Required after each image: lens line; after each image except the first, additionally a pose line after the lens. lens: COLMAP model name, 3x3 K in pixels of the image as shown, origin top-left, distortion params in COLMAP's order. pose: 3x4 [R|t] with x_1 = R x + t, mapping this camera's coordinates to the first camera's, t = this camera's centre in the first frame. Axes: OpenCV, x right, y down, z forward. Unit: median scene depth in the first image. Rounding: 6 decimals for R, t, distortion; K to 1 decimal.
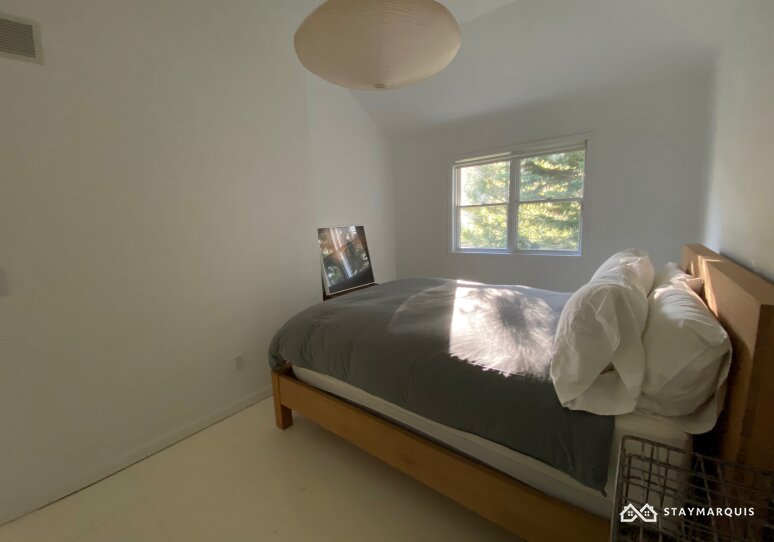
lens RADIAL K [[310.9, 0, 385.5], [0, 310.9, 272.6], [0, 0, 1]] dist [0.000274, -0.000022]
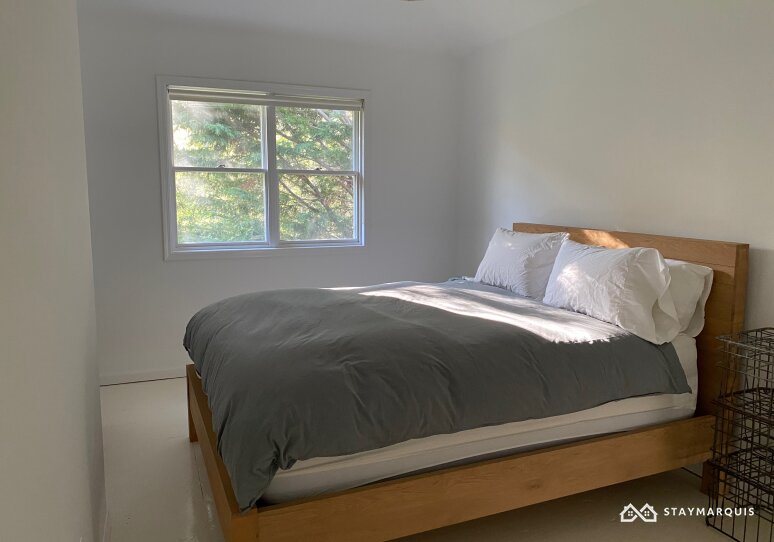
lens RADIAL K [[593.2, 0, 387.0], [0, 593.2, 271.0], [0, 0, 1]] dist [-0.001993, 0.005615]
pose [[0.481374, -0.074562, 0.873338, -0.631495], [0.116812, 0.992945, 0.020388, -0.014802], [-0.868697, 0.092202, 0.486687, 0.230113]]
